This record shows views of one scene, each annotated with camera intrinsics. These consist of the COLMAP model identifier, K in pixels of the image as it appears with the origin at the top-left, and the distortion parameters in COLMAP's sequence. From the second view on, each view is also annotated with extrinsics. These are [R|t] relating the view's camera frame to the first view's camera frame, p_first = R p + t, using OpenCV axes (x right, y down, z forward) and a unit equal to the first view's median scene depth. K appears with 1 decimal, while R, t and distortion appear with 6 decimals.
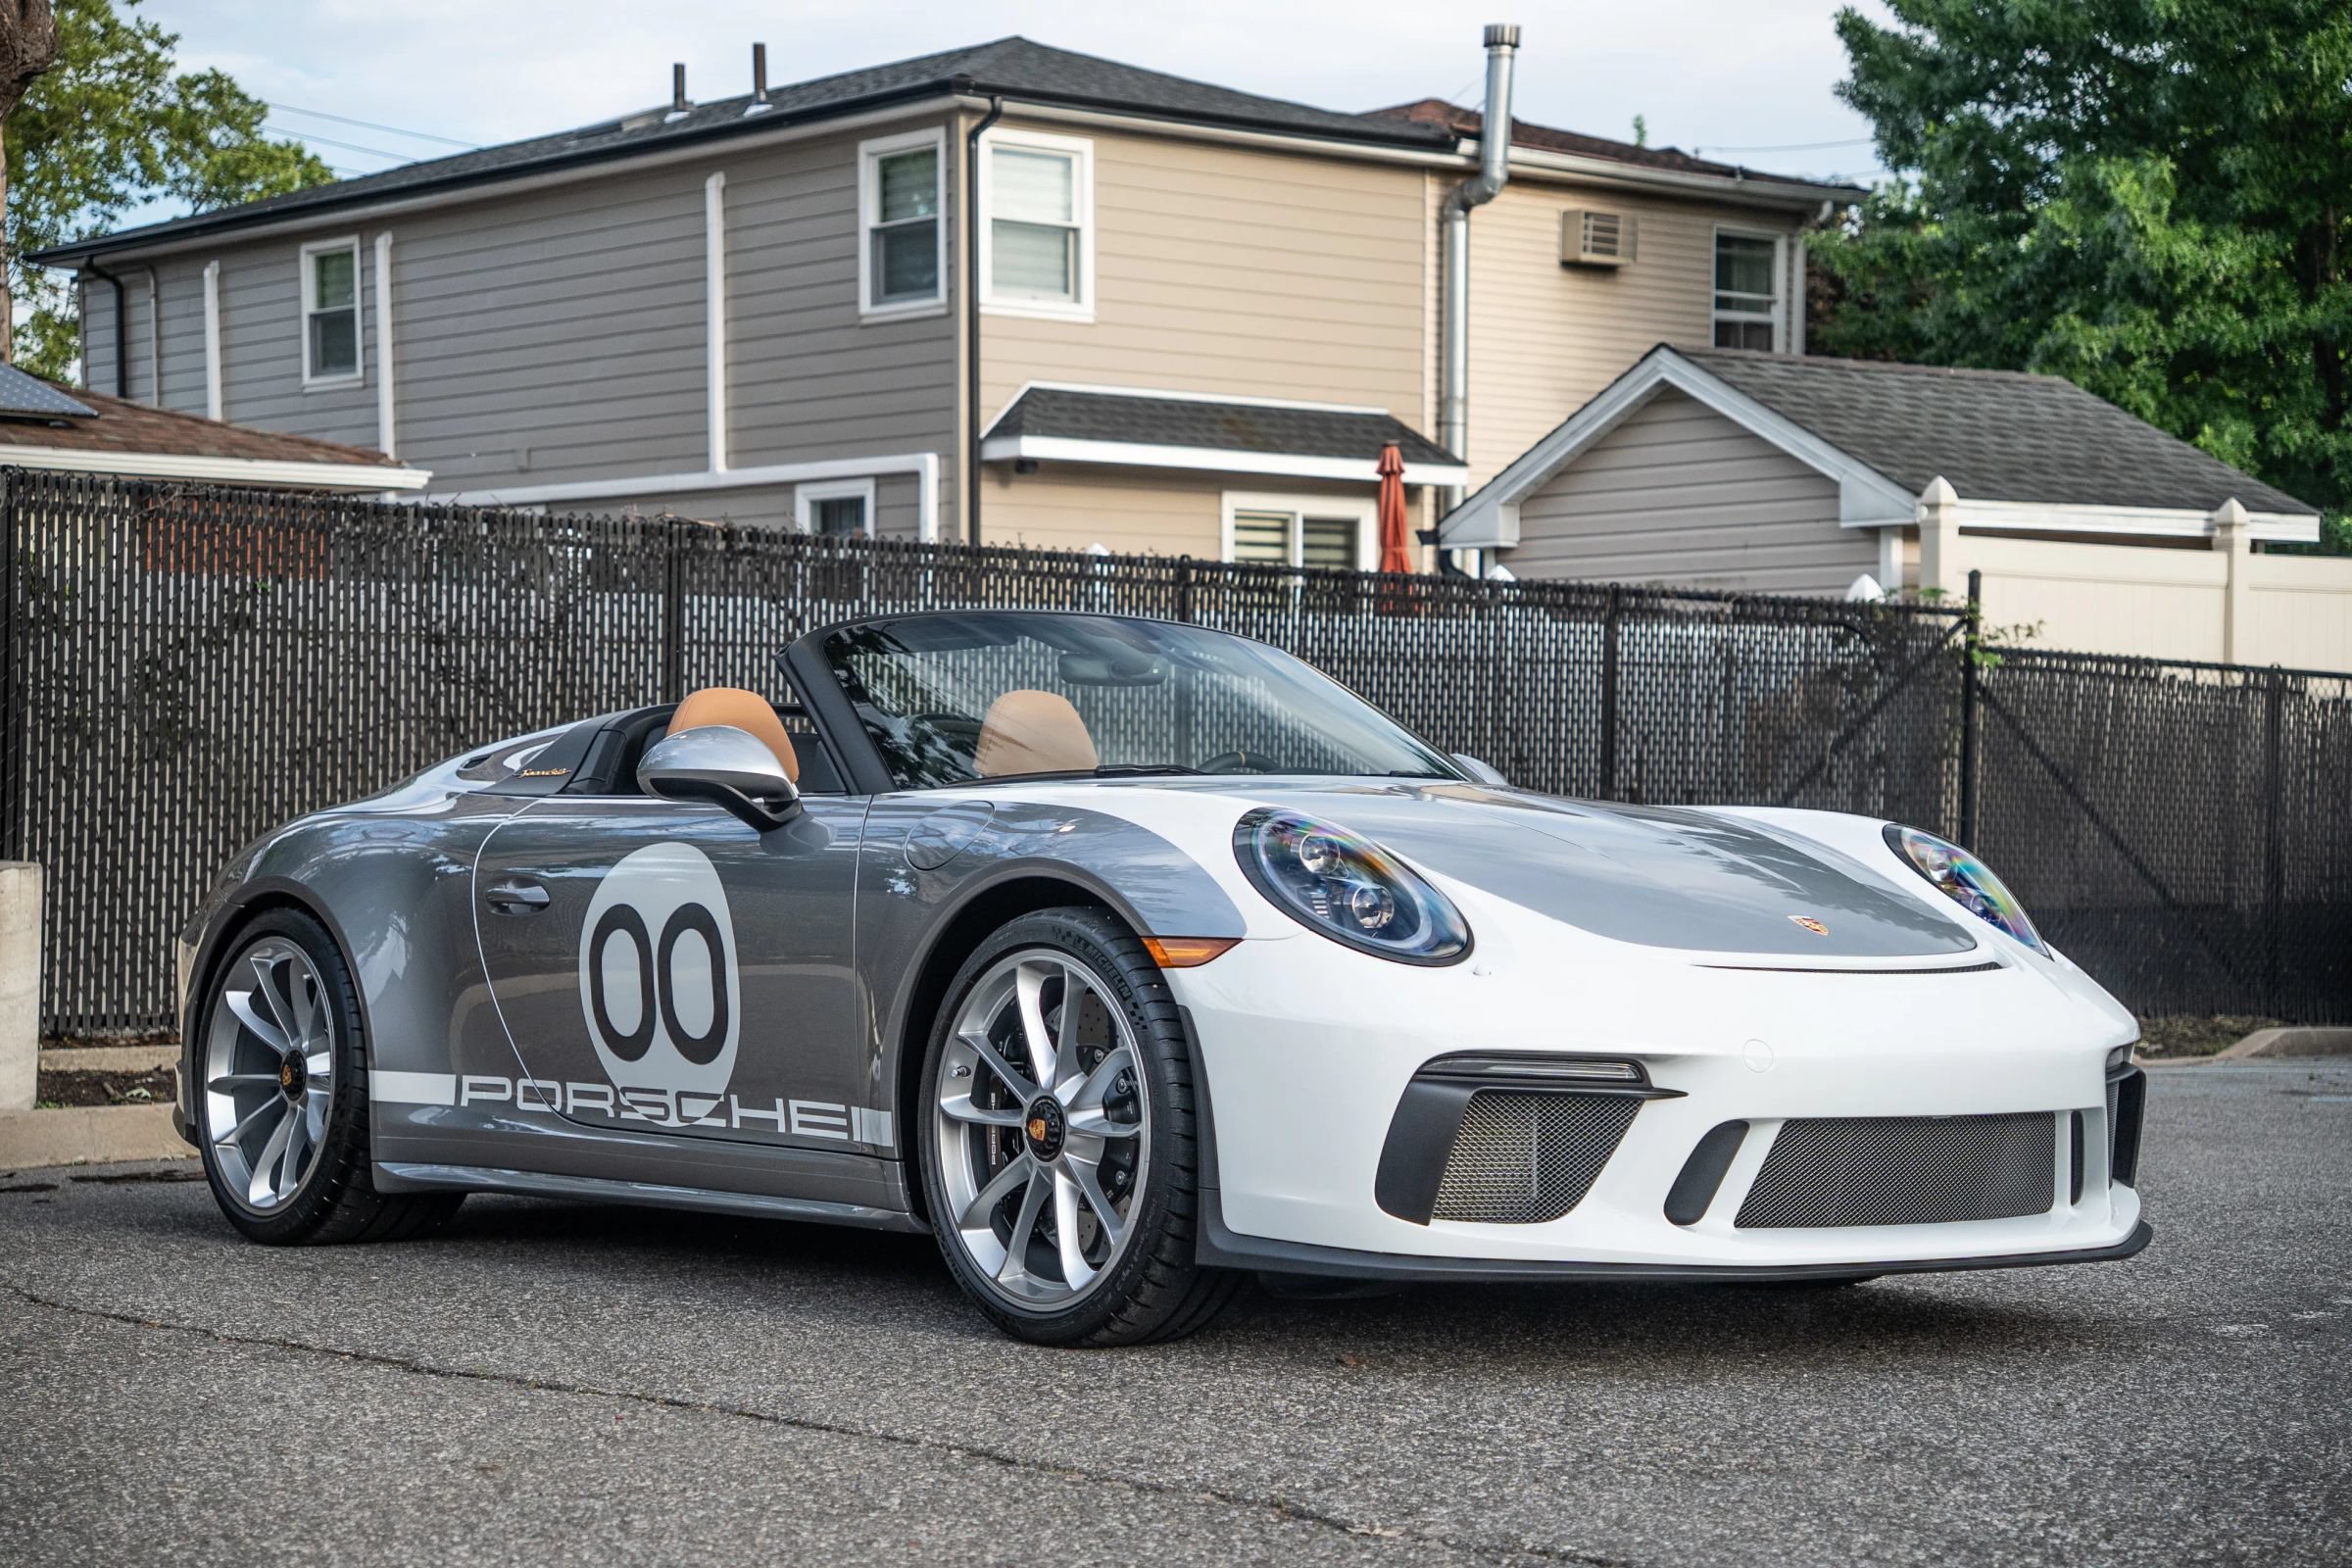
lens RADIAL K [[4809.5, 0, 1160.3], [0, 4809.5, 784.5], [0, 0, 1]] dist [0.458748, 1.619321]
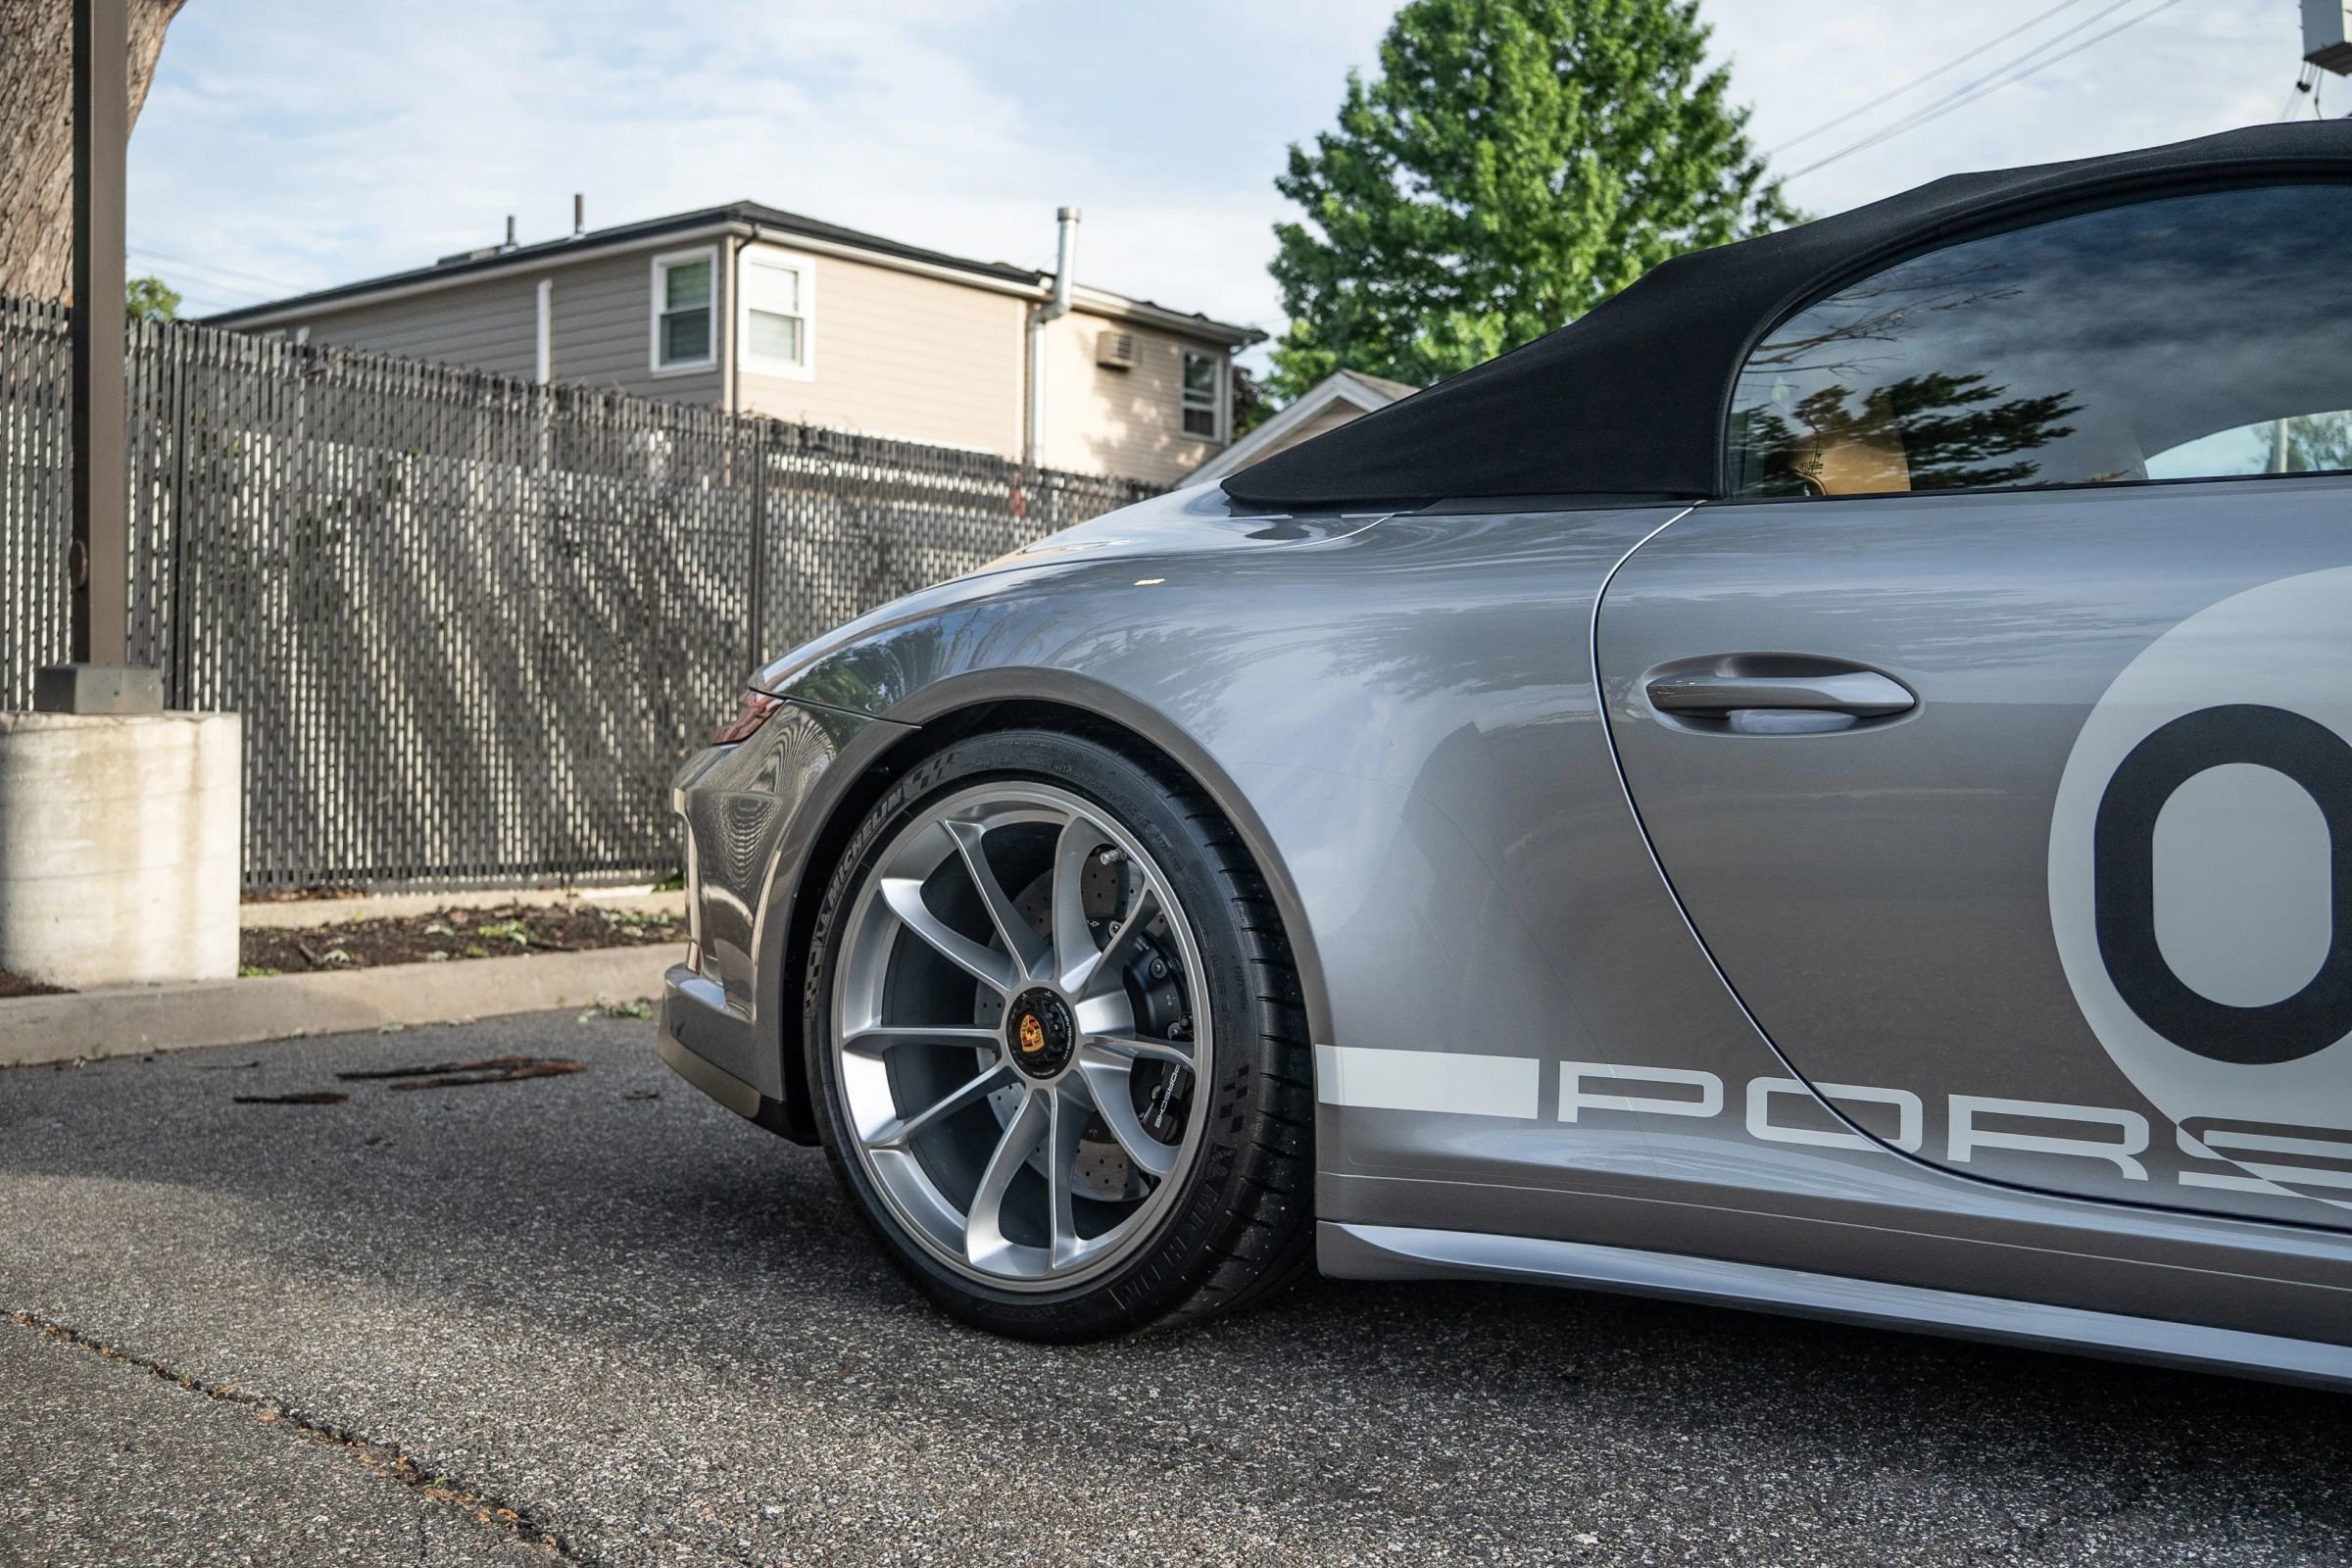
lens RADIAL K [[2375.1, 0, 1126.4], [0, 2375.1, 787.5], [0, 0, 1]] dist [-0.185154, 0.265060]
pose [[0.972761, 0.001687, 0.231803, -0.147818], [-0.007431, 0.999687, 0.023909, 0.016447], [-0.231690, -0.024980, 0.972469, 0.477951]]
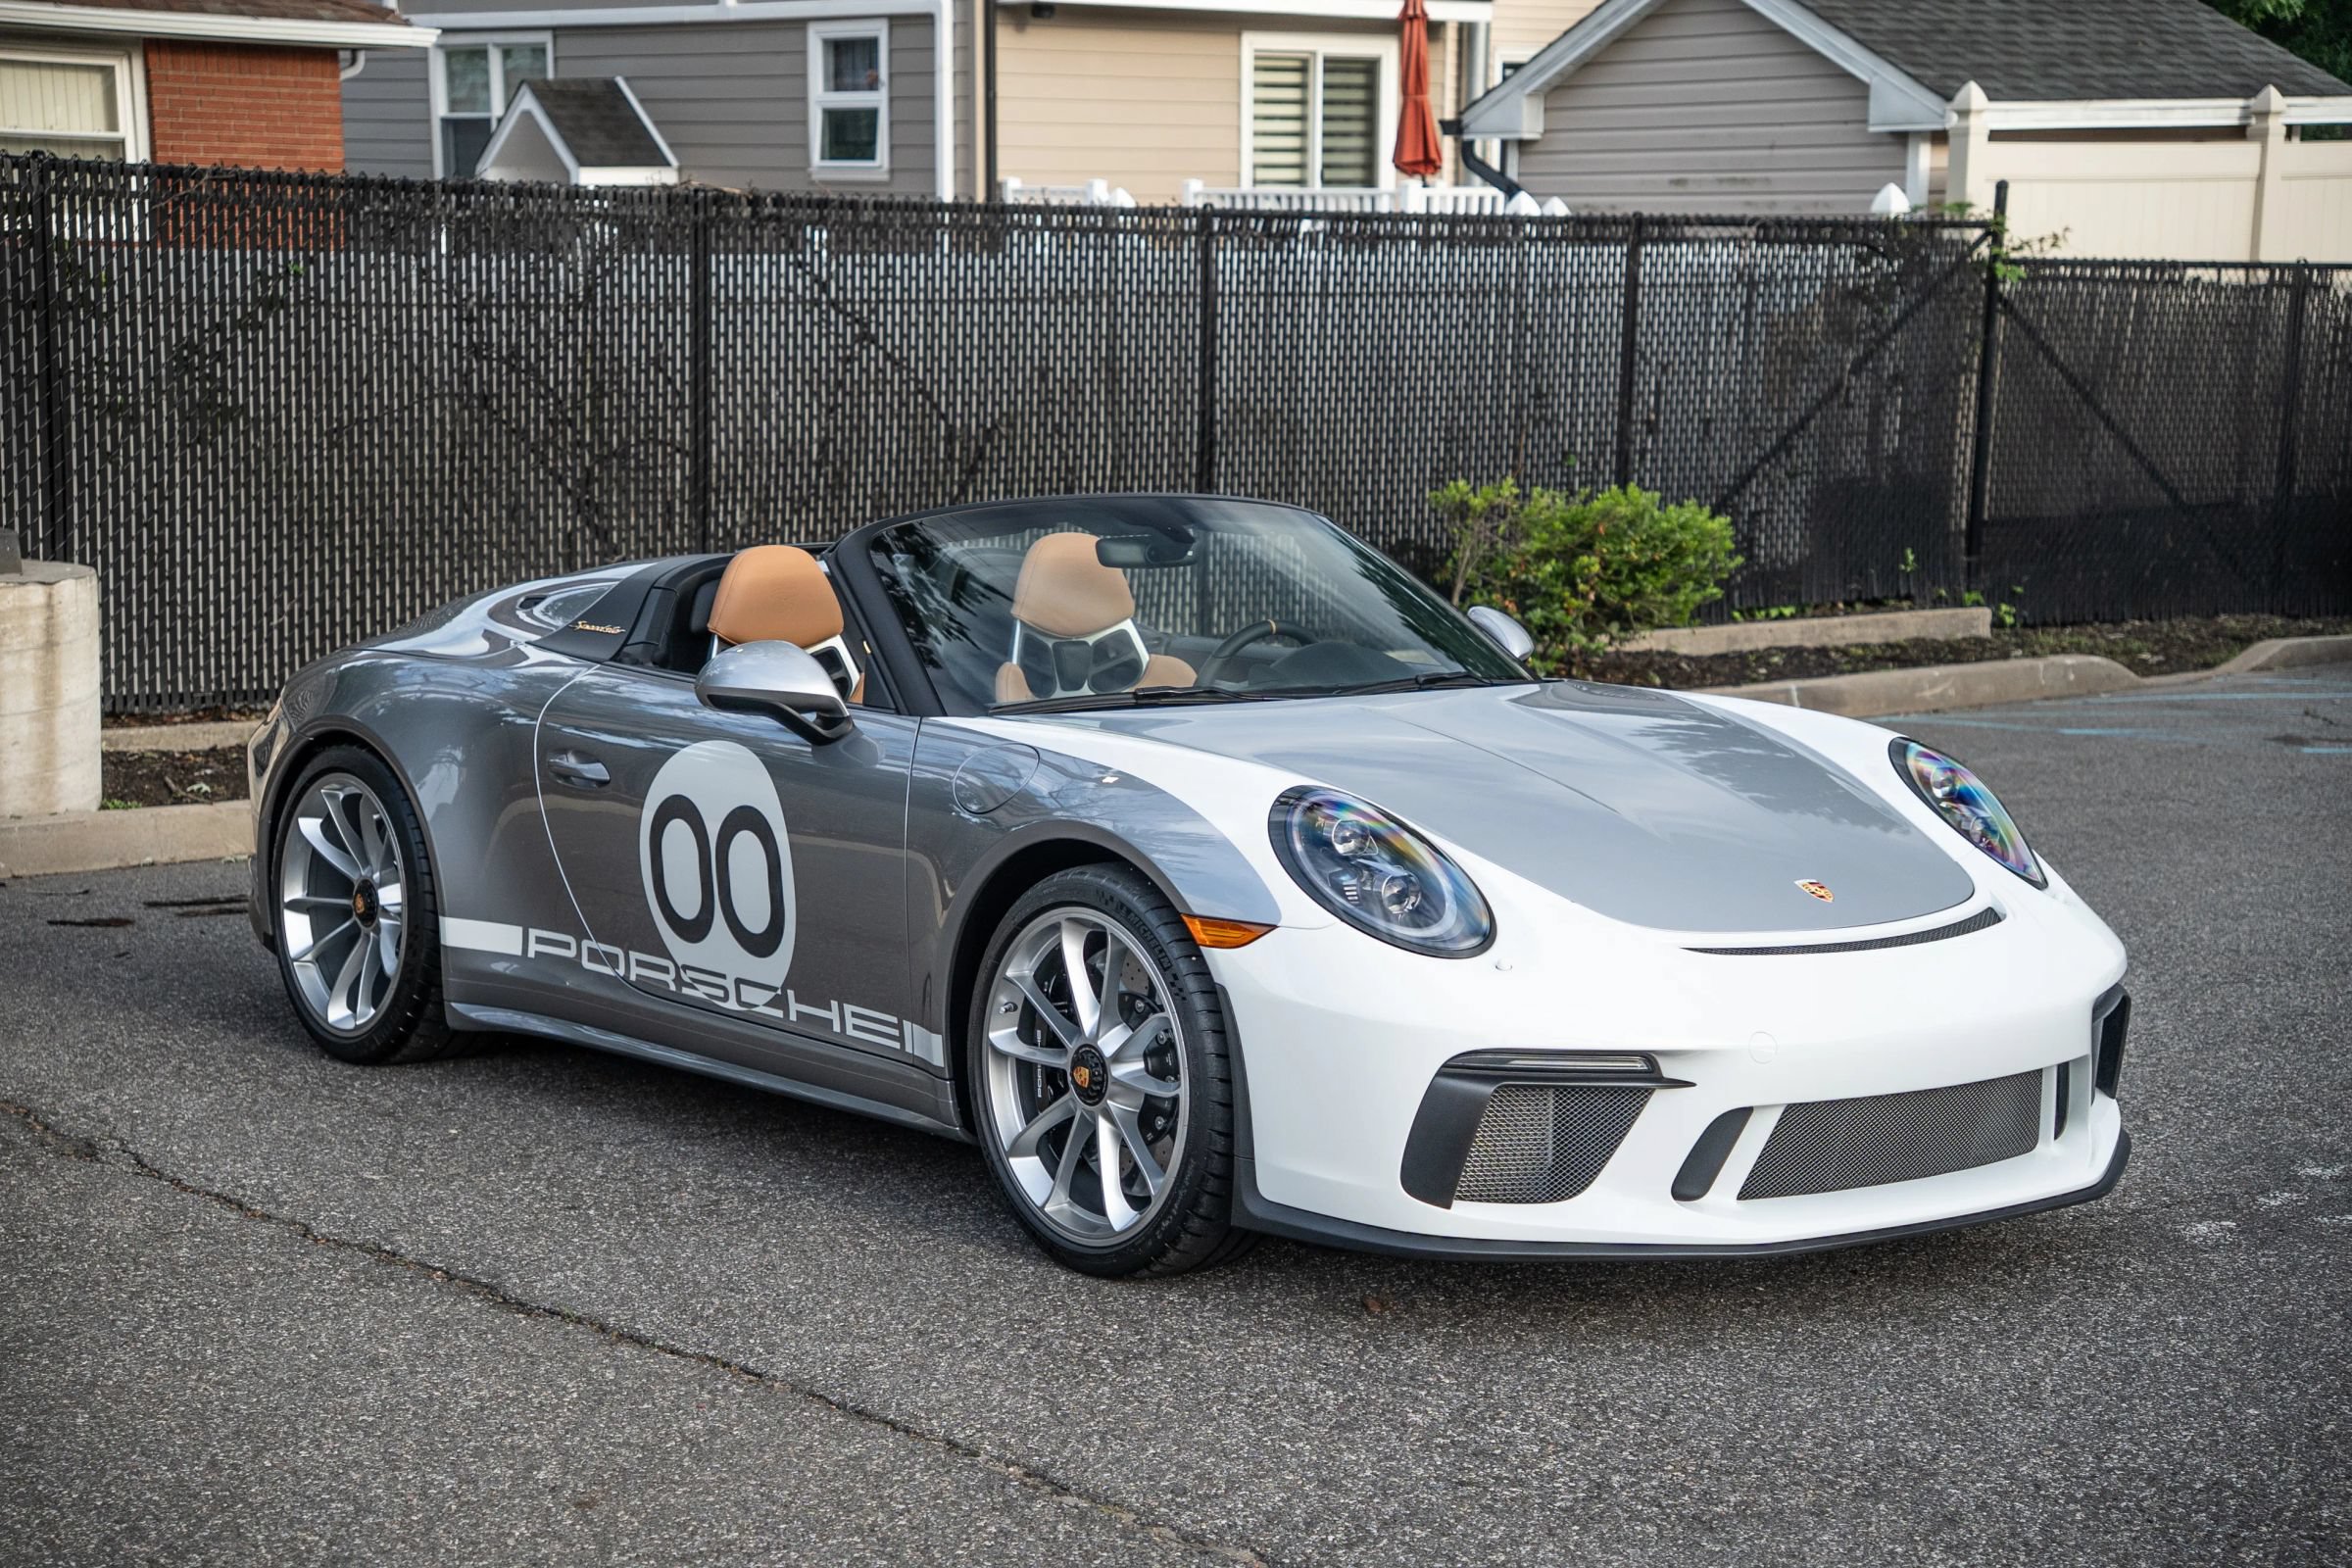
lens RADIAL K [[4825.6, 0, 1151.4], [0, 4825.6, 870.2], [0, 0, 1]] dist [0.452590, 1.863453]
pose [[0.999990, 0.003641, -0.002777, -0.003723], [-0.003196, 0.989246, 0.146227, -0.065456], [0.003280, -0.146217, 0.989247, -0.022625]]
